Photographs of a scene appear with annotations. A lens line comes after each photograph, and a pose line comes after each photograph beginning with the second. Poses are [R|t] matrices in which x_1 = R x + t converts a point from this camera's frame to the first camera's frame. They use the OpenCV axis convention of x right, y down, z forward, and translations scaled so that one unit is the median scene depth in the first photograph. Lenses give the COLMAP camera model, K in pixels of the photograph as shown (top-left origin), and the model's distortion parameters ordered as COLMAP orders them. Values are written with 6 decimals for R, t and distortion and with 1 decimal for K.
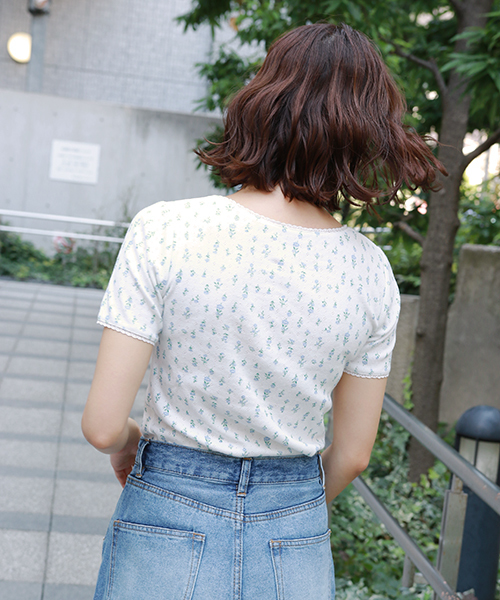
lens RADIAL K [[1124.6, 0, 249.0], [0, 1124.6, 328.4], [0, 0, 1]] dist [0.048137, 0.414057]
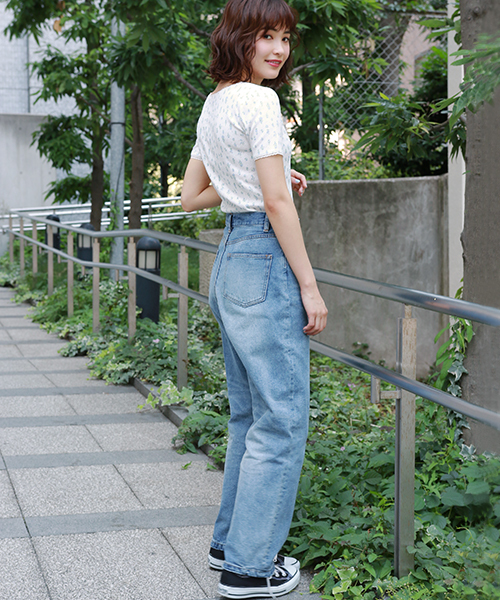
lens RADIAL K [[1073.6, 0, 240.1], [0, 1073.6, 280.9], [0, 0, 1]] dist [0.079565, 0.150366]
pose [[0.982765, -0.108493, 0.149675, -0.018568], [0.113849, 0.993113, -0.027664, 0.041455], [-0.145643, 0.044228, 0.988348, -0.118950]]
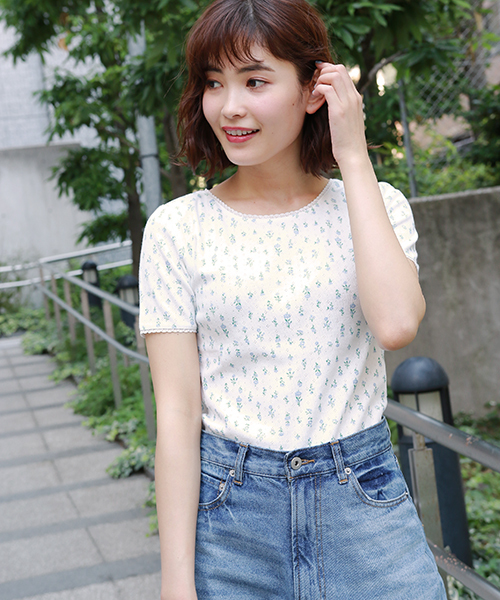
lens RADIAL K [[1127.8, 0, 252.2], [0, 1127.8, 269.3], [0, 0, 1]] dist [0.067688, 0.200609]
pose [[0.967890, -0.226277, 0.109486, -0.004935], [0.232073, 0.971734, -0.043295, 0.001361], [-0.096594, 0.067314, 0.993045, 0.012160]]
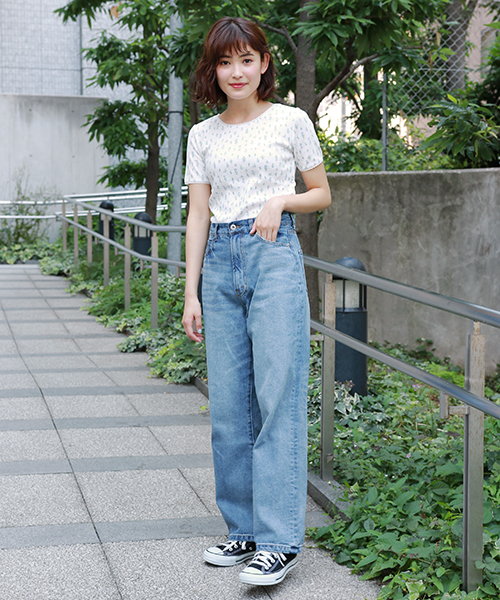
lens RADIAL K [[1123.1, 0, 250.8], [0, 1123.1, 261.1], [0, 0, 1]] dist [0.074891, 0.116537]
pose [[0.988311, -0.104877, 0.110648, -0.023427], [0.109176, 0.993457, -0.033521, 0.033786], [-0.106408, 0.045210, 0.993294, -0.134499]]
